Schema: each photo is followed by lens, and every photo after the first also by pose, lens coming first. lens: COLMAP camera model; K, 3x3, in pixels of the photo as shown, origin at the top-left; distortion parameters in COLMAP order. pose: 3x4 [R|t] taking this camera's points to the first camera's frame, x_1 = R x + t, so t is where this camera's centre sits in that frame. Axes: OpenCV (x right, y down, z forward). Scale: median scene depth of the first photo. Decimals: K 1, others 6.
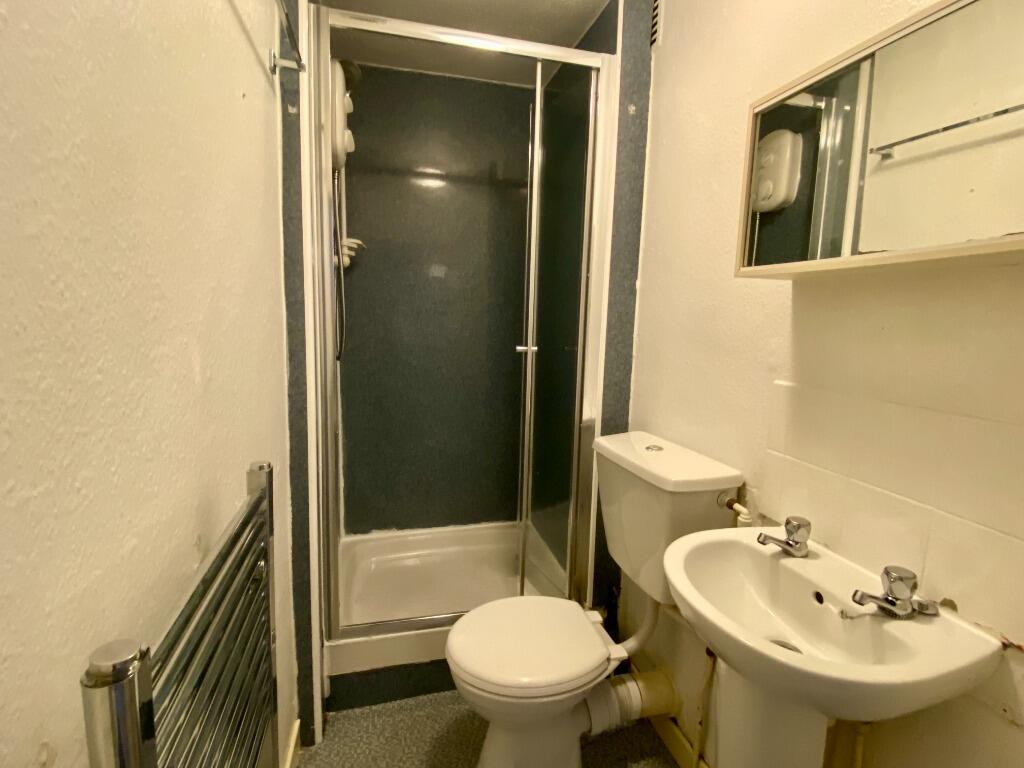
lens RADIAL K [[505.5, 0, 508.0], [0, 505.5, 383.5], [0, 0, 1]] dist [0.018299, -0.030492]
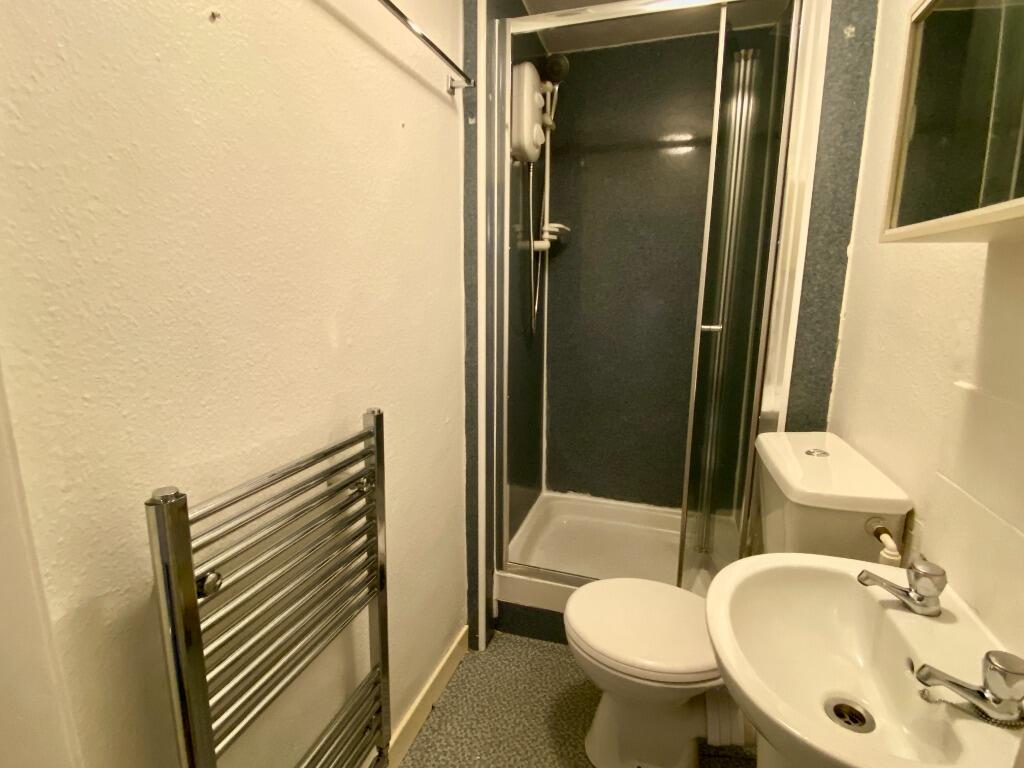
lens RADIAL K [[505.5, 0, 508.0], [0, 505.5, 383.5], [0, 0, 1]] dist [0.018299, -0.030492]
pose [[0.837555, 0.081985, -0.540167, 0.306098], [-0.054275, 0.996272, 0.067055, -0.012401], [0.543650, -0.026845, 0.838882, 0.033026]]
